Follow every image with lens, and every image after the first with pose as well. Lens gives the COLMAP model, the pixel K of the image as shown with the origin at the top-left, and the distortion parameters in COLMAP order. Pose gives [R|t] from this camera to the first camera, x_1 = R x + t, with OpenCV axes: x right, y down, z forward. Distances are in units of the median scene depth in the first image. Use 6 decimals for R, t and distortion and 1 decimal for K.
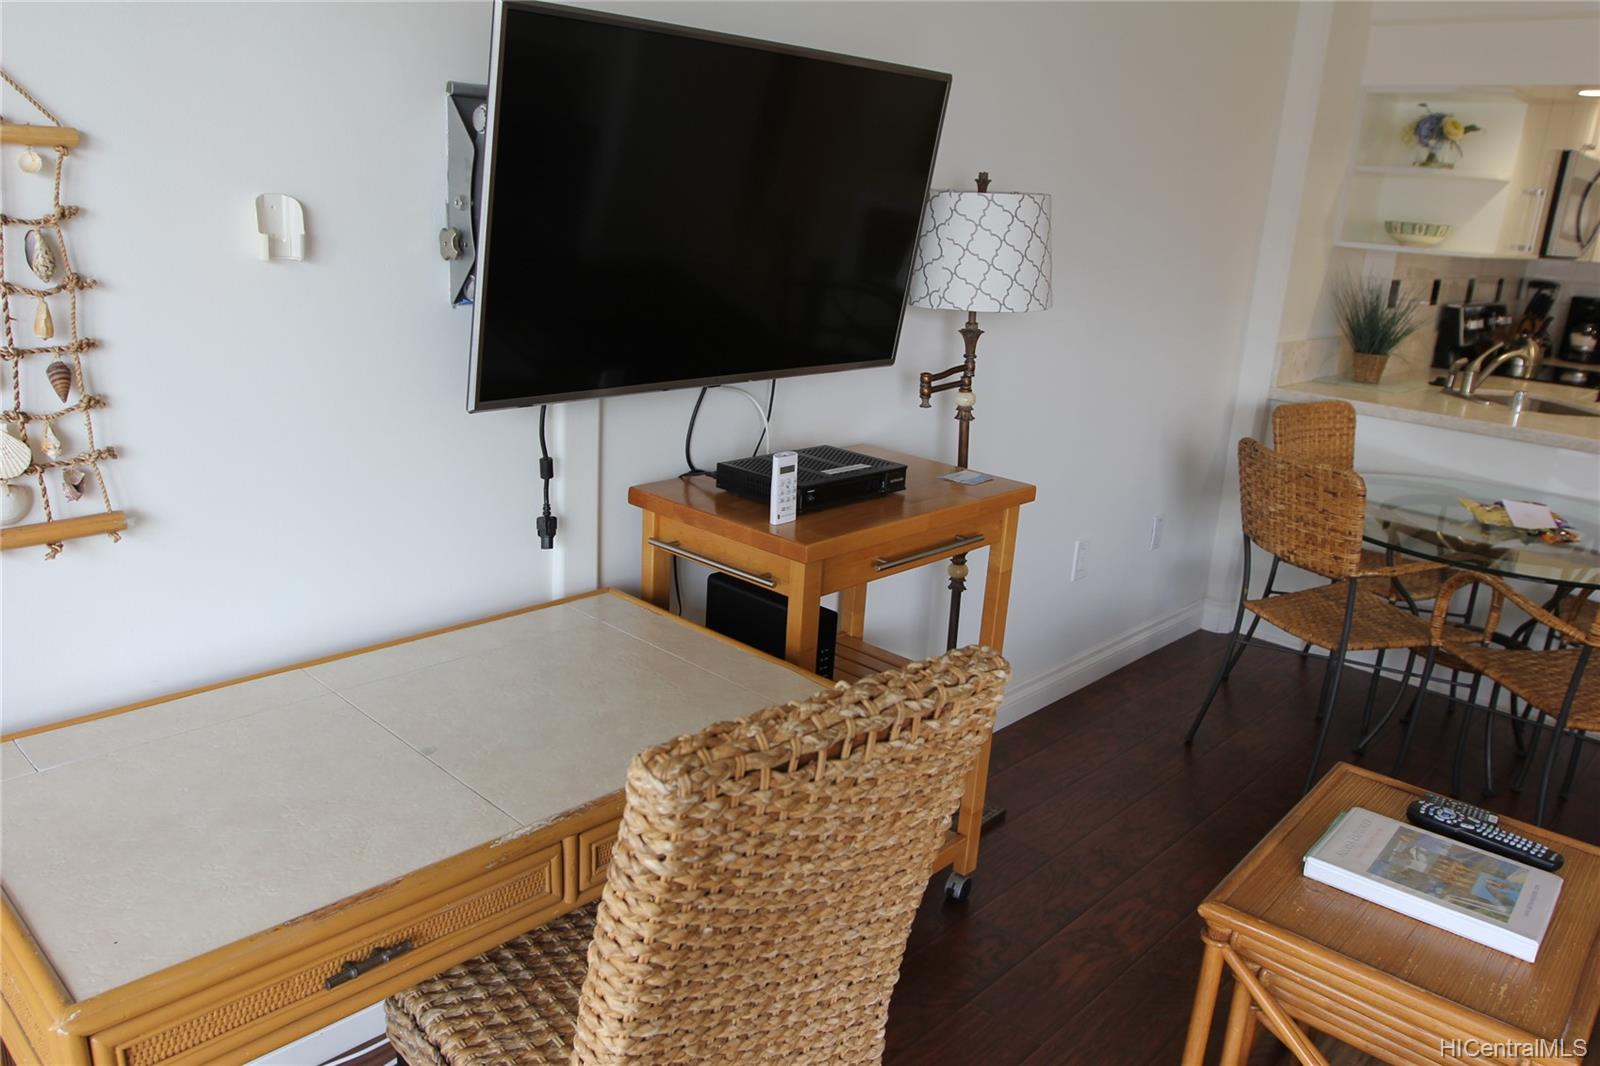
lens RADIAL K [[1170.8, 0, 803.7], [0, 1170.8, 553.9], [0, 0, 1]] dist [-0.074082, 0.046566]
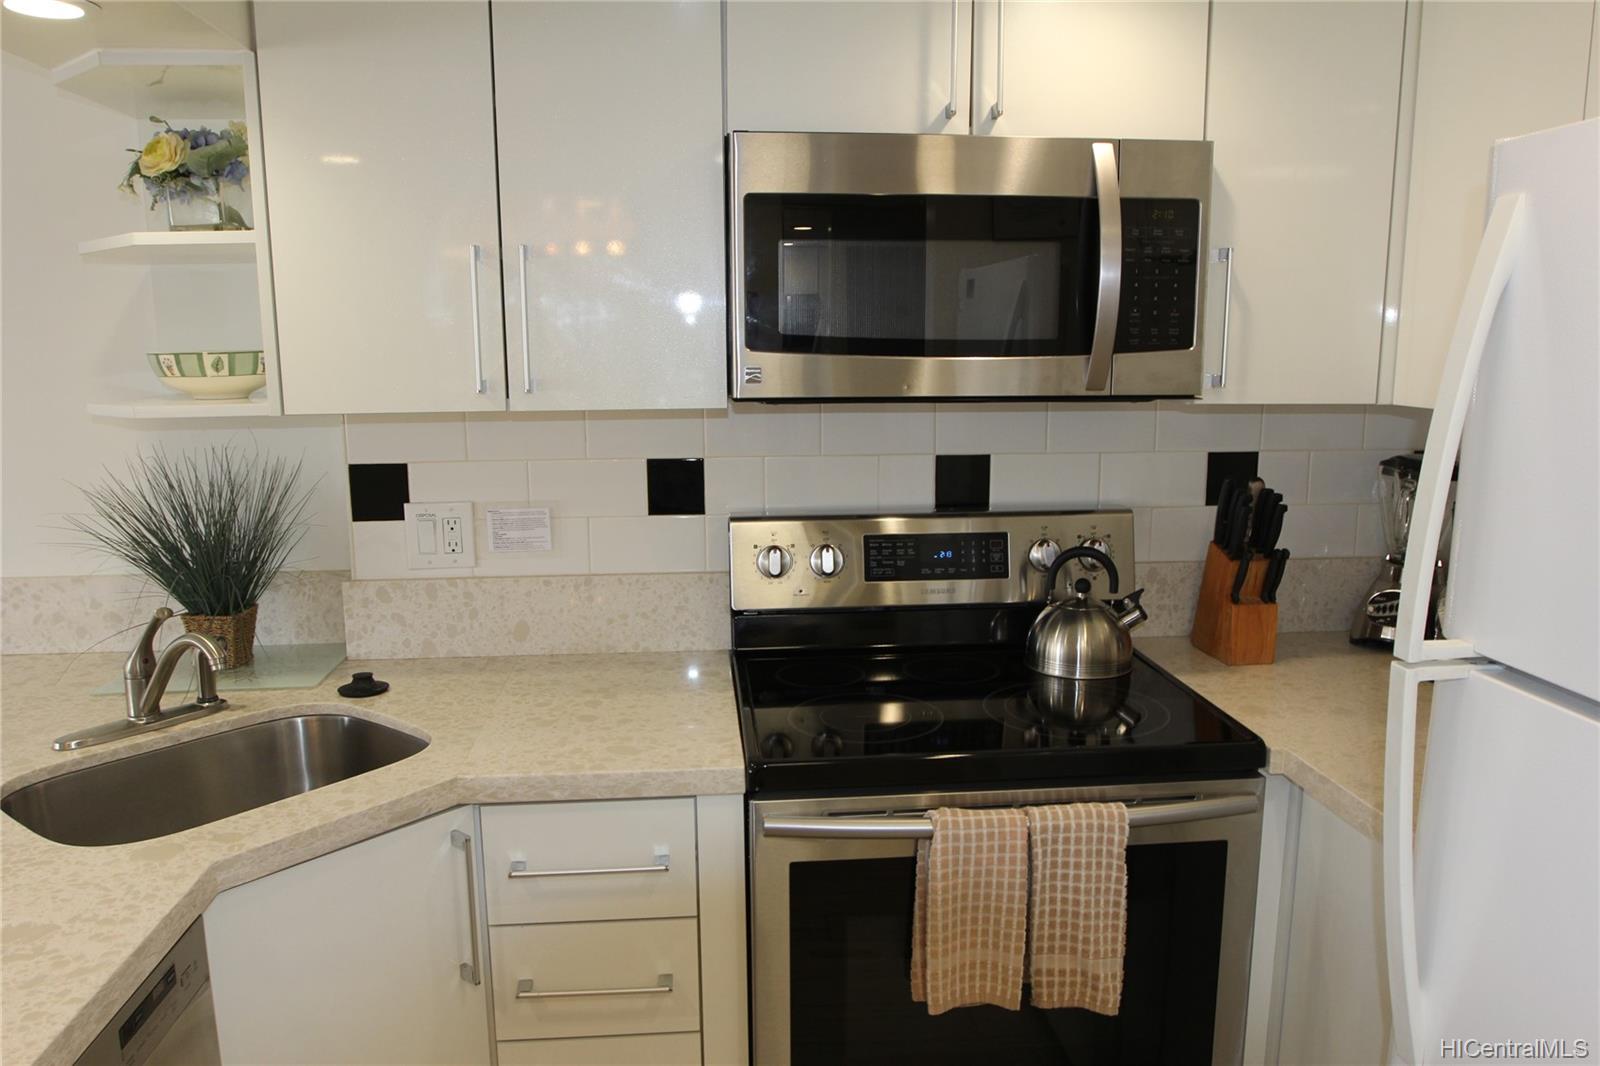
lens RADIAL K [[1170.8, 0, 803.7], [0, 1170.8, 553.9], [0, 0, 1]] dist [-0.074082, 0.046566]
pose [[0.747899, 0.055214, -0.661512, 1.727815], [-0.148706, 0.985144, -0.085899, -0.328192], [0.646942, 0.162614, 0.744999, 1.339775]]
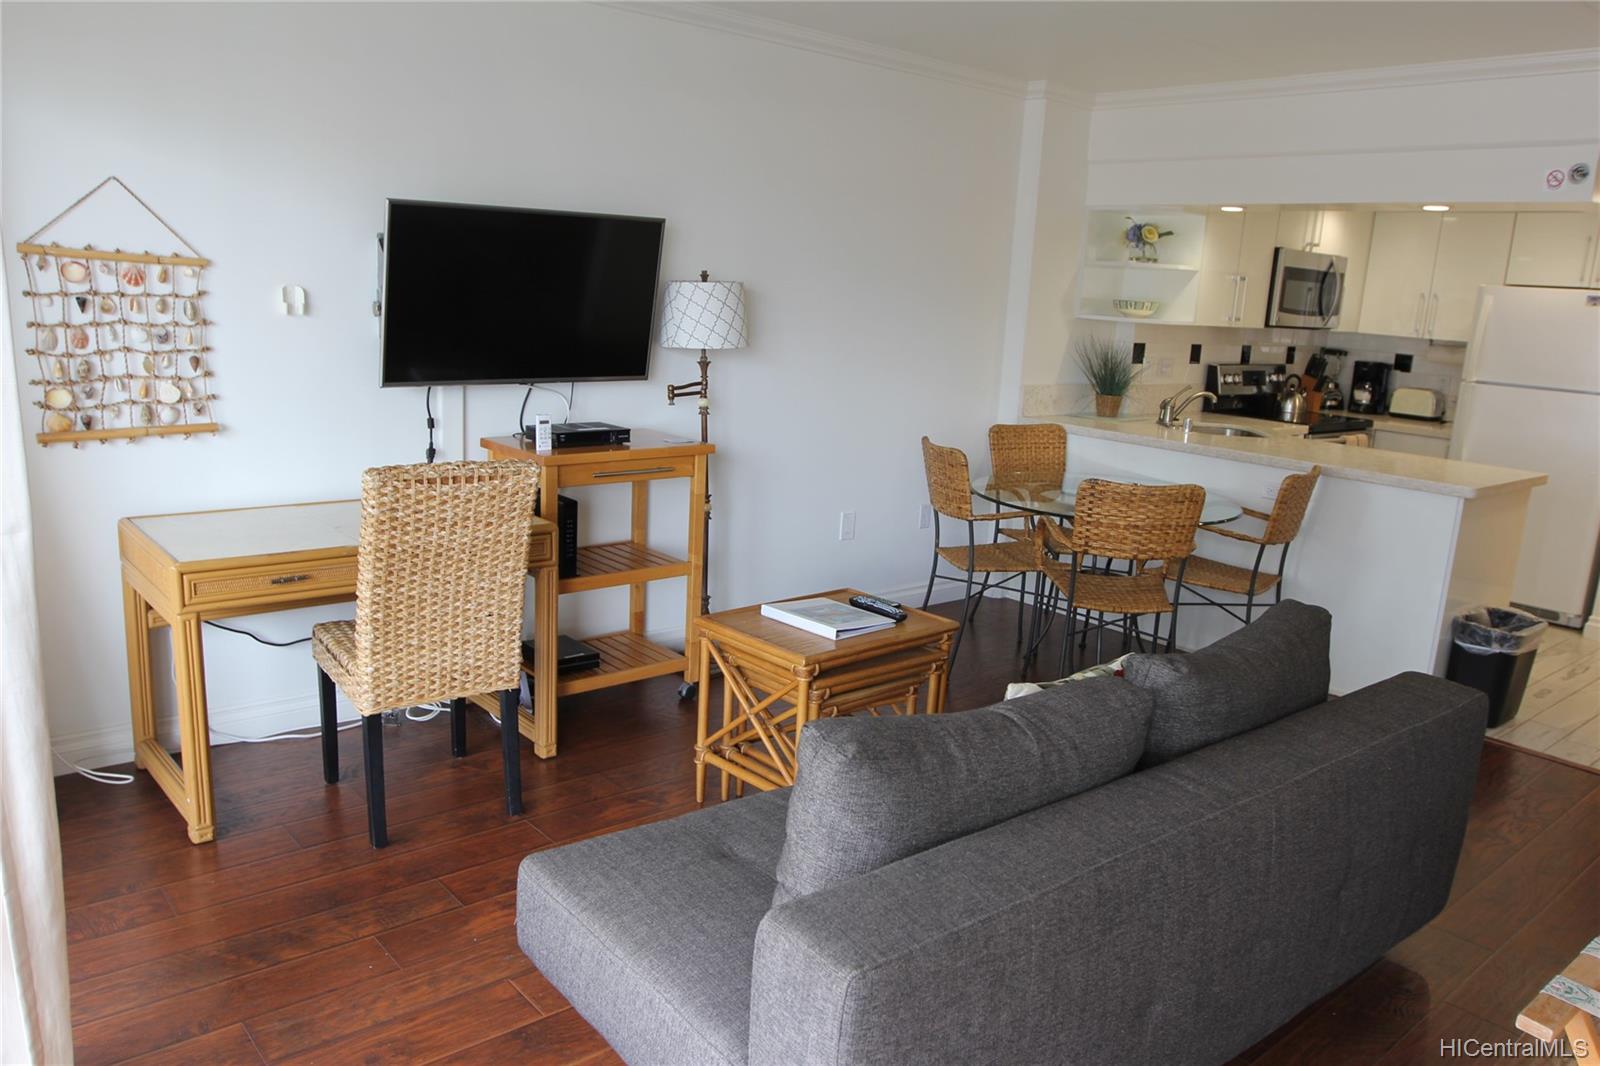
lens RADIAL K [[1170.8, 0, 803.7], [0, 1170.8, 553.9], [0, 0, 1]] dist [-0.074082, 0.046566]
pose [[0.994499, 0.016687, -0.103409, 0.474241], [-0.024698, 0.996750, -0.076681, 0.218165], [0.101793, 0.078813, 0.991679, -0.663748]]
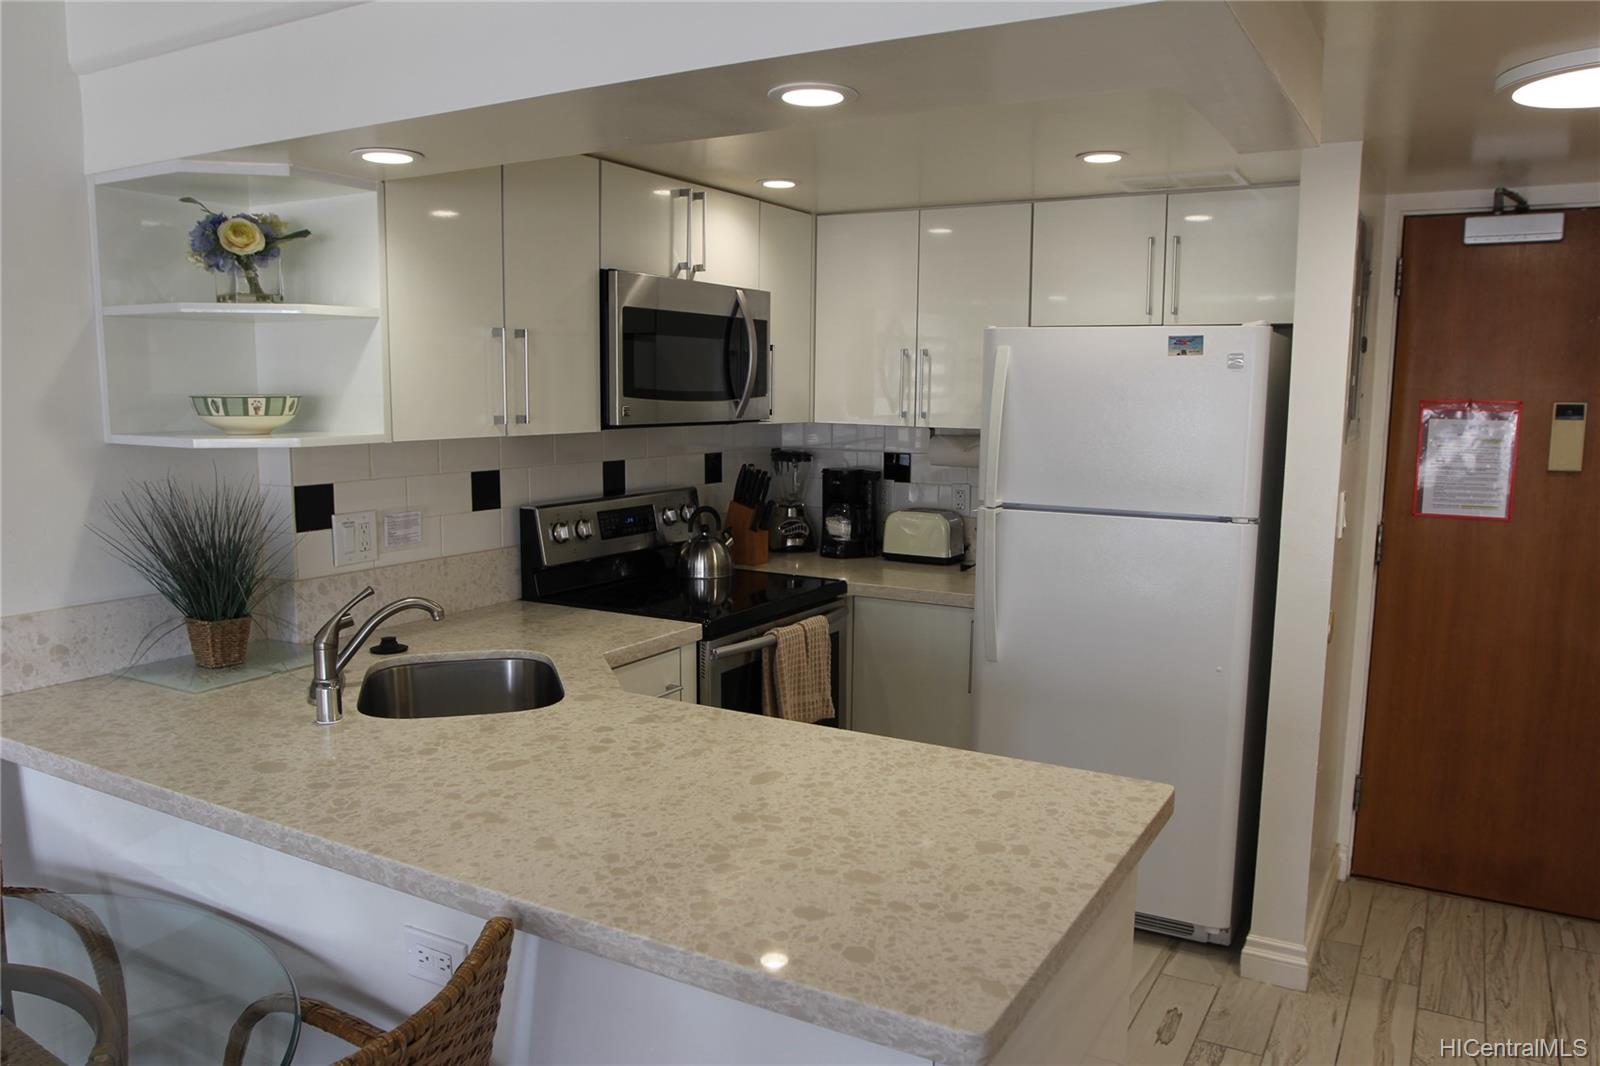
lens RADIAL K [[1170.8, 0, 803.7], [0, 1170.8, 553.9], [0, 0, 1]] dist [-0.074082, 0.046566]
pose [[0.972632, -0.083010, 0.217019, 1.120074], [0.114747, 0.983766, -0.137978, -0.154282], [-0.202042, 0.159104, 0.966367, 0.631391]]
